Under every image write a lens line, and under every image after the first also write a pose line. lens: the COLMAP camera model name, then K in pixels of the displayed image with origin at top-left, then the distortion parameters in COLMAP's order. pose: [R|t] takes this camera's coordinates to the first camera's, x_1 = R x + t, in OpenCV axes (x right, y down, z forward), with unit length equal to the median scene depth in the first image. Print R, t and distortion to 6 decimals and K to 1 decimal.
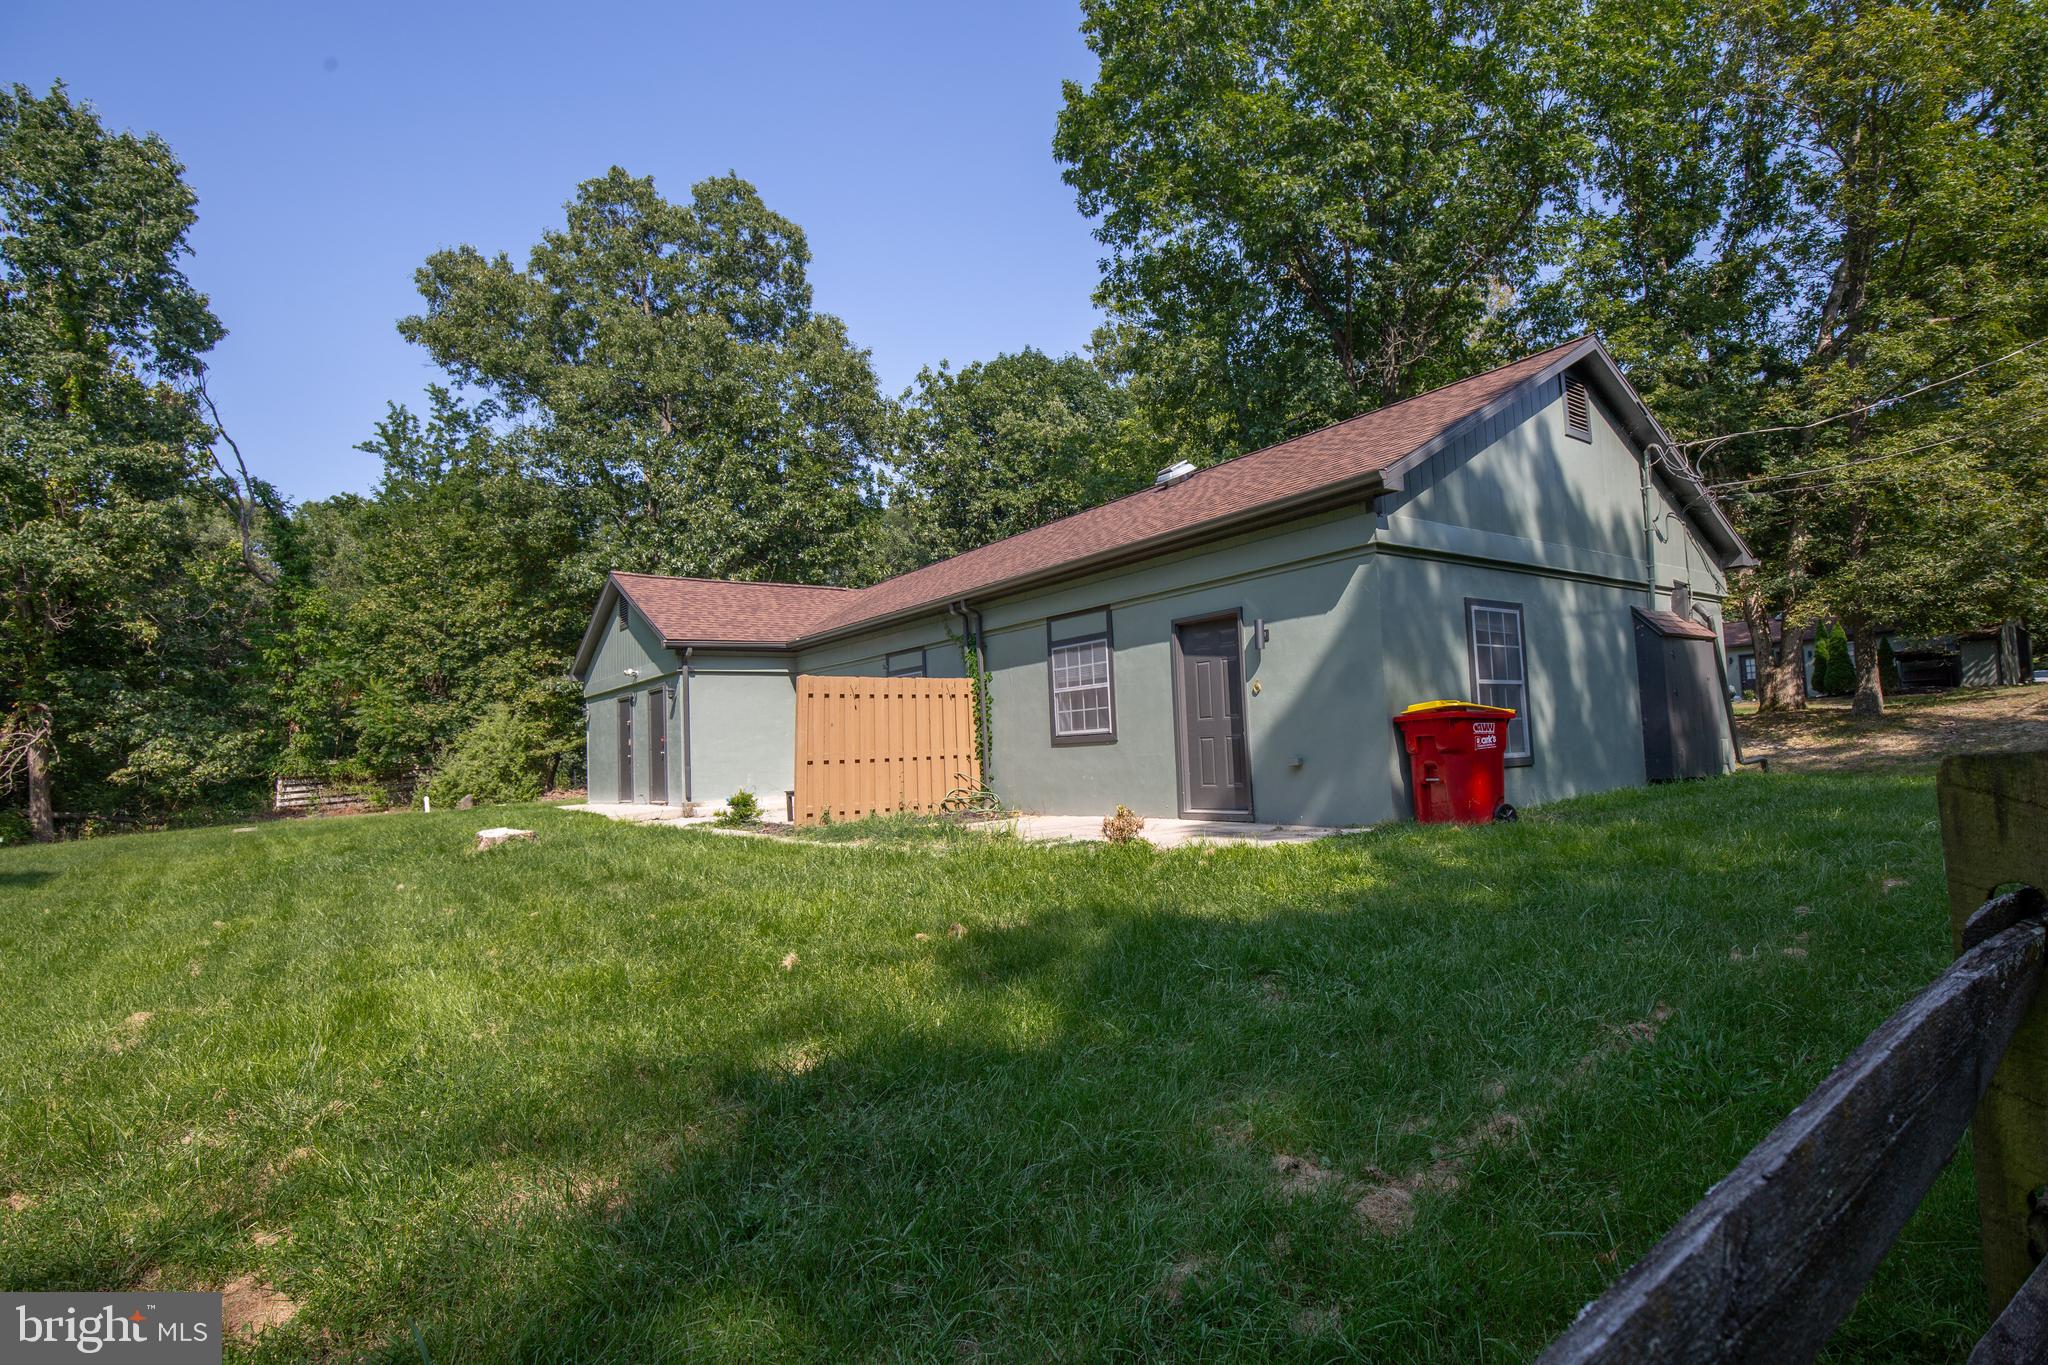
lens RADIAL K [[1044.9, 0, 1025.3], [0, 1044.9, 674.4], [0, 0, 1]] dist [-0.002069, -0.015728]
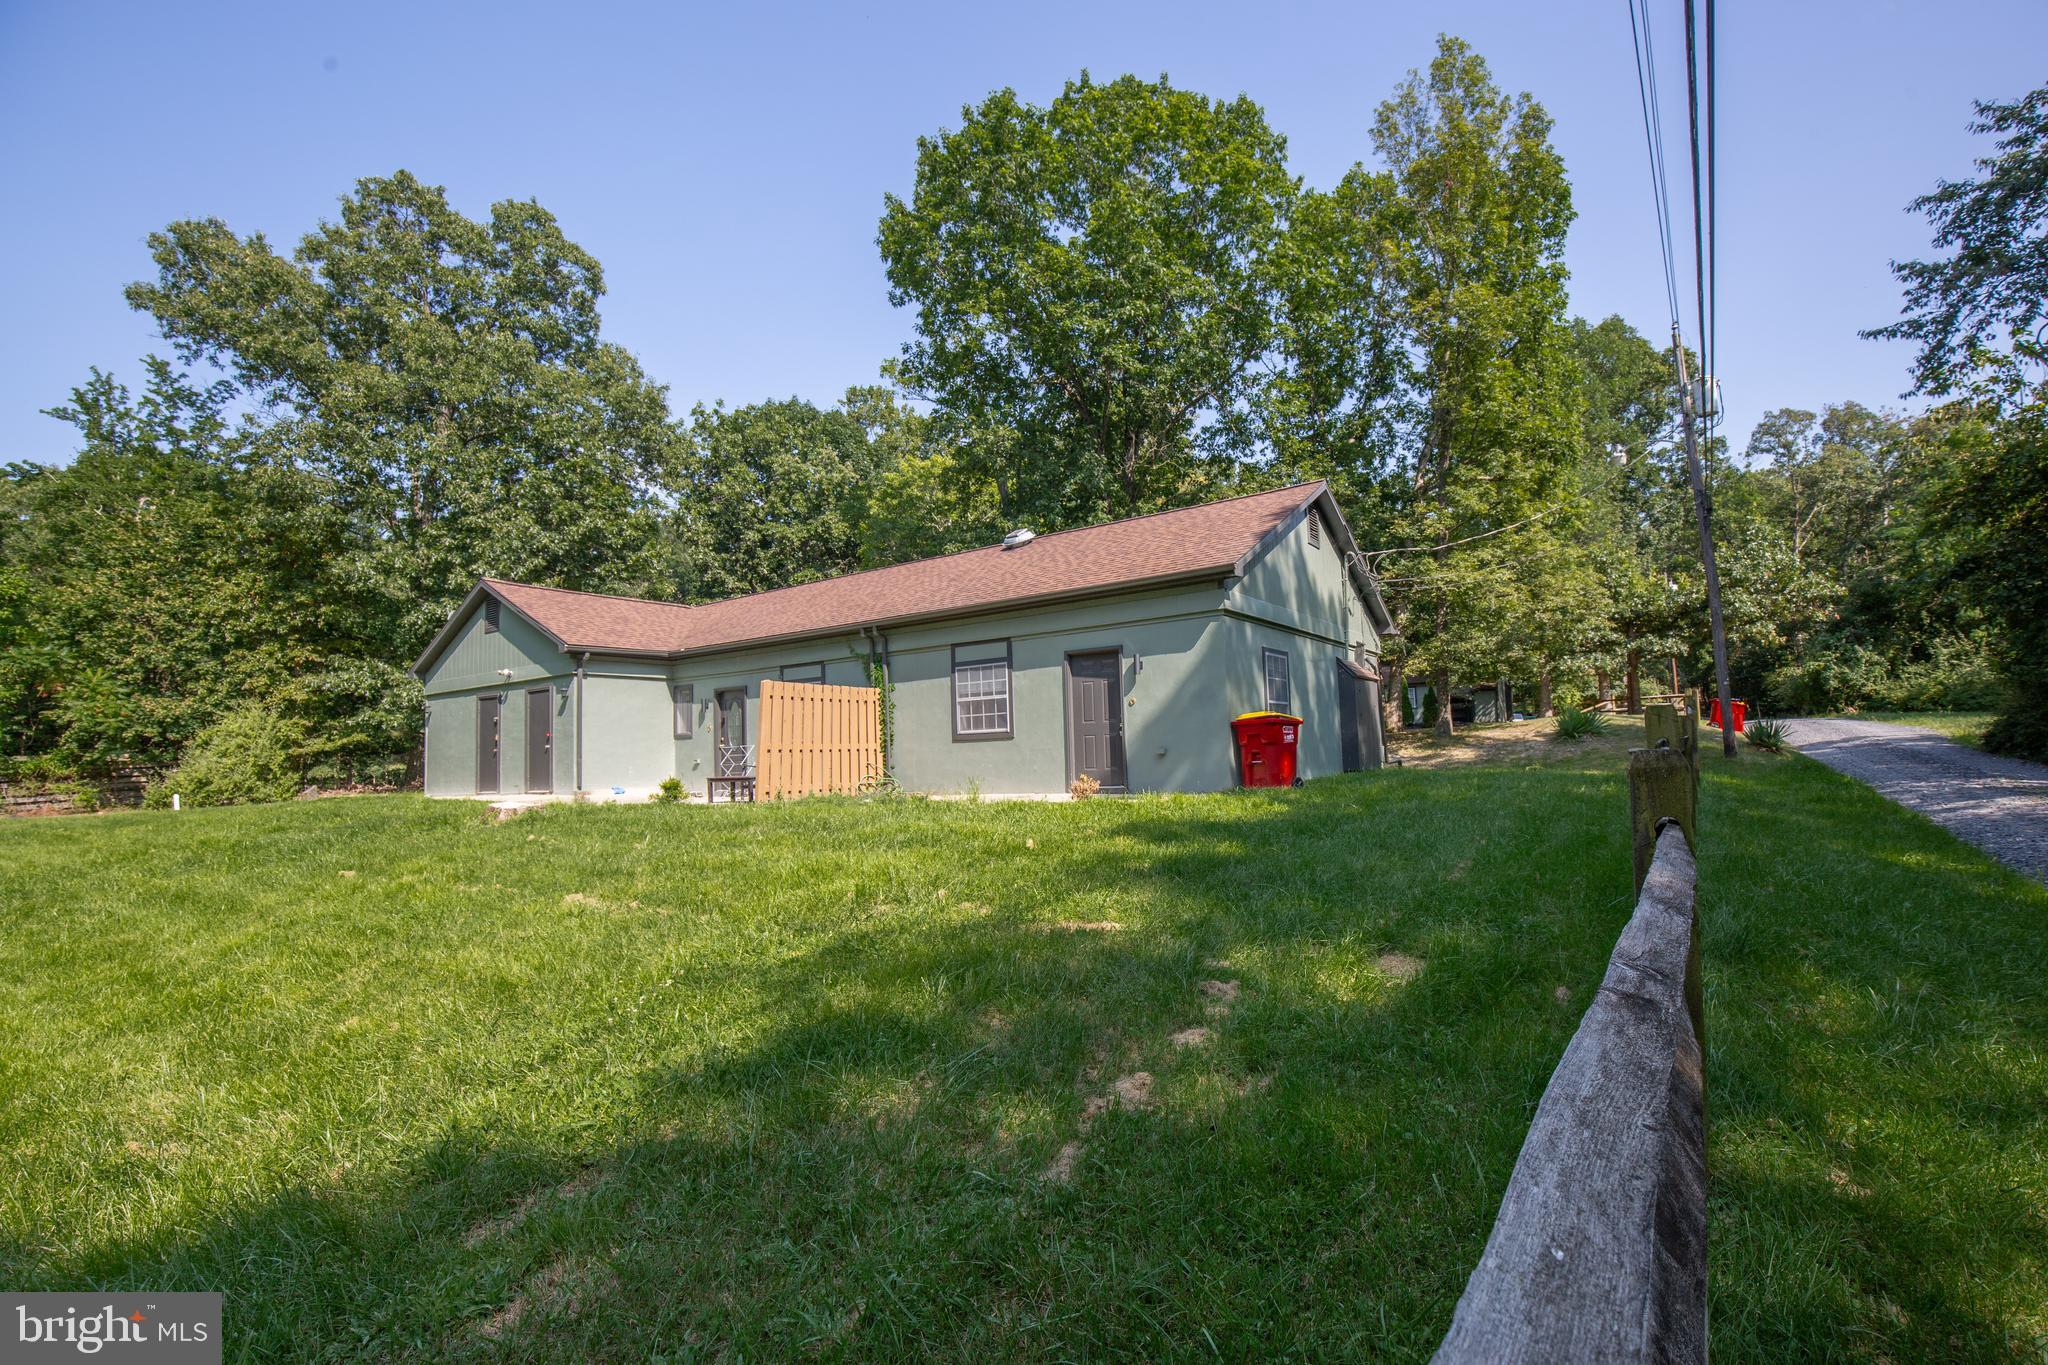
lens RADIAL K [[957.2, 0, 1042.9], [0, 957.2, 677.4], [0, 0, 1]] dist [-0.017210, 0.000149]
pose [[0.946093, 0.040914, 0.321299, -0.095996], [-0.034095, 0.999059, -0.026822, 0.005971], [-0.322094, 0.014421, 0.946598, -0.064993]]
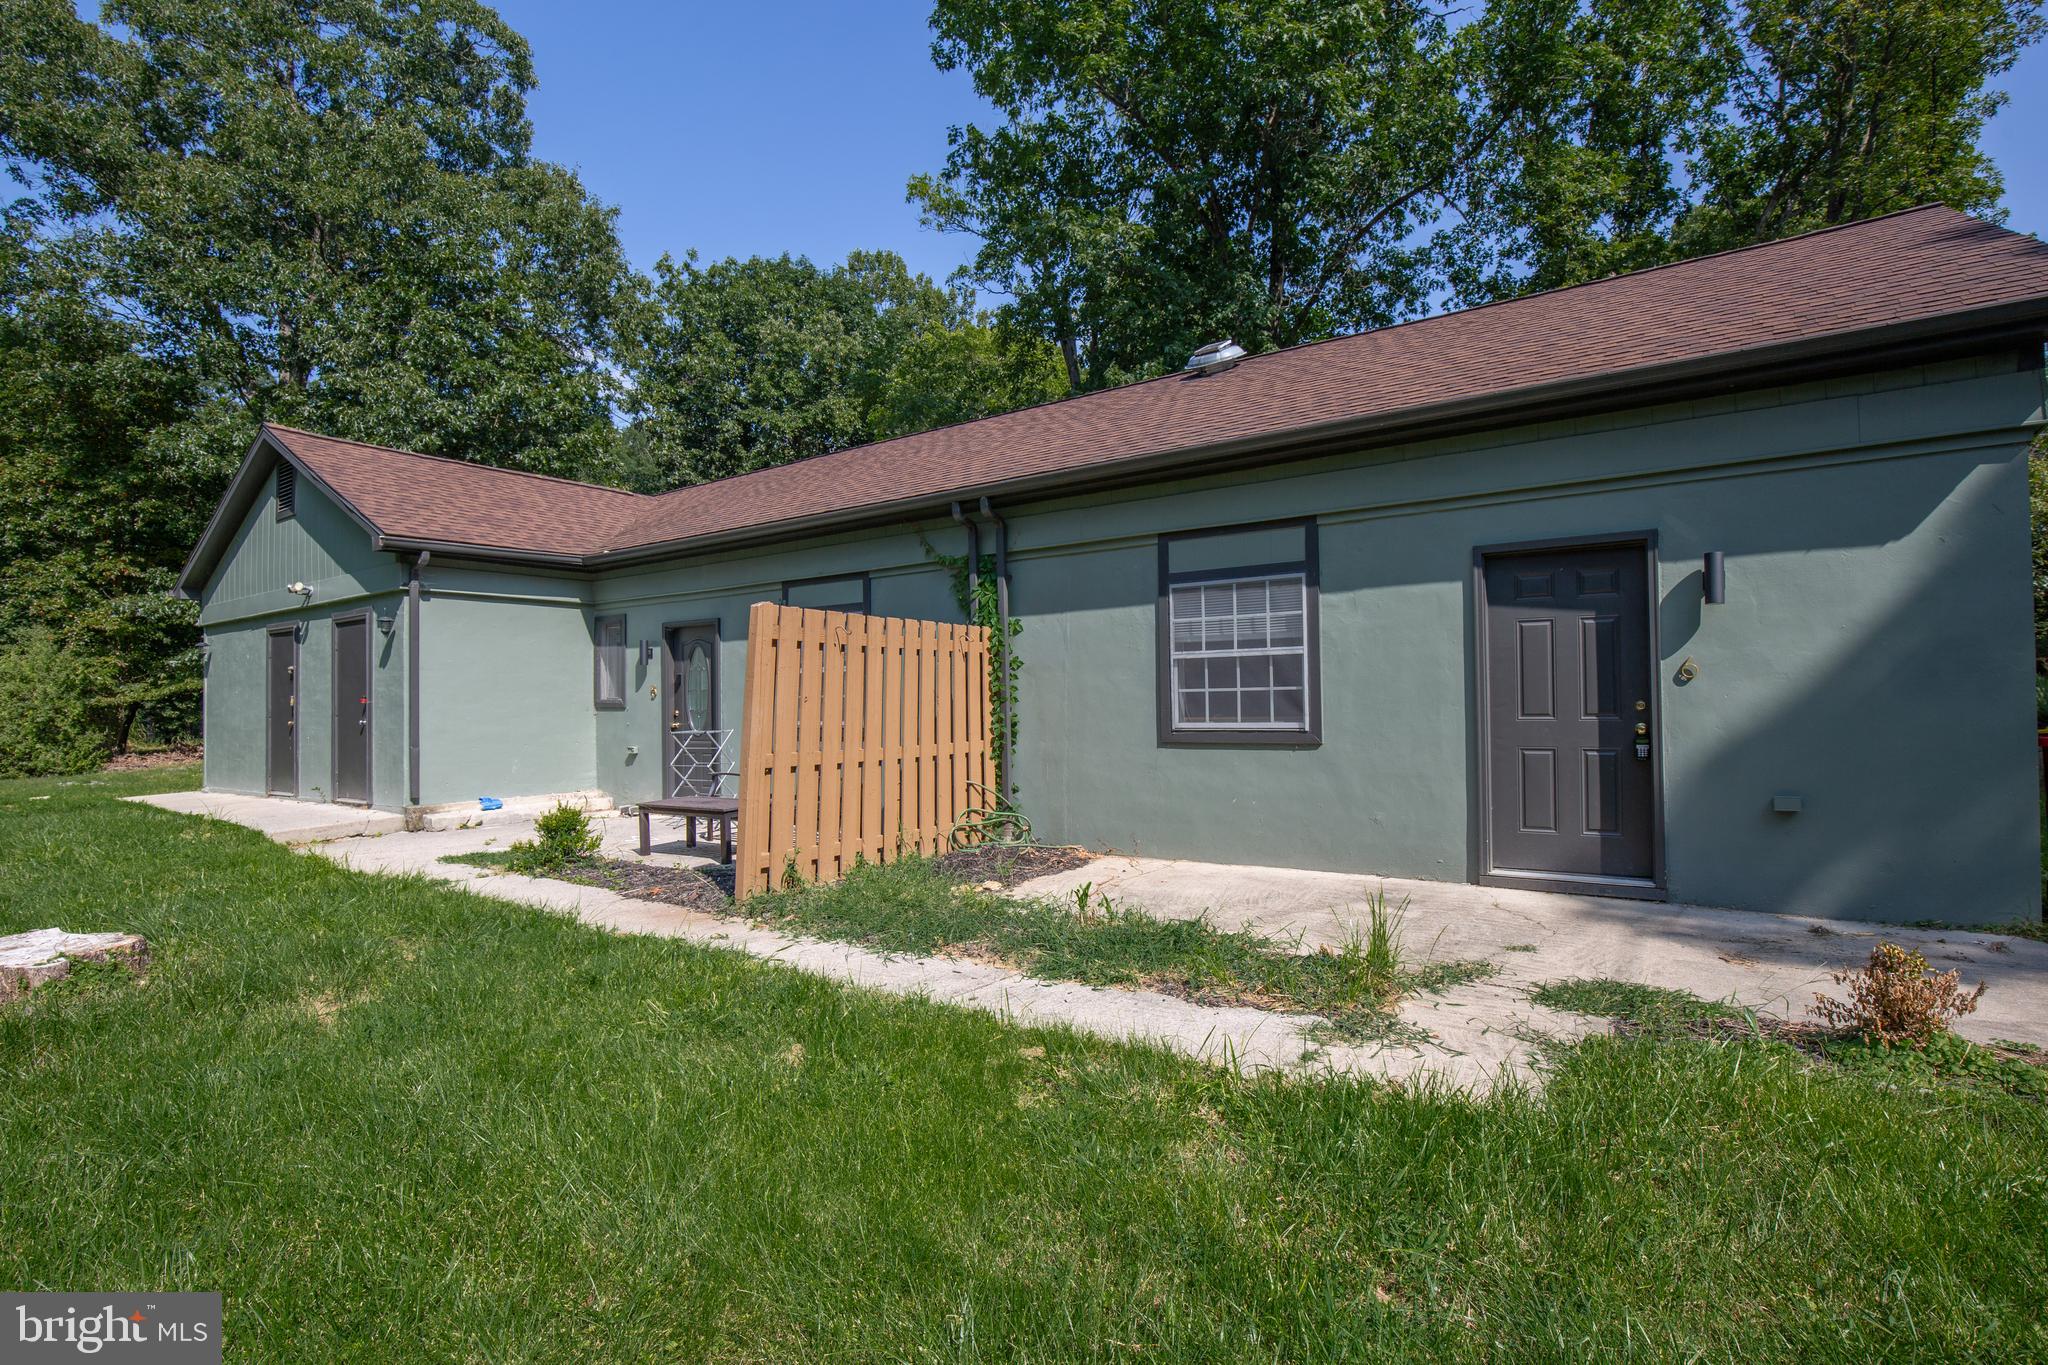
lens RADIAL K [[1024.0, 0, 1024.0], [0, 1024.0, 682.5], [0, 0, 1]] dist [-0.031520, 0.006786]
pose [[0.950624, 0.038609, 0.307935, -0.087602], [-0.052354, 0.997961, 0.036497, 0.005409], [-0.305898, -0.050817, 0.950707, 0.172145]]
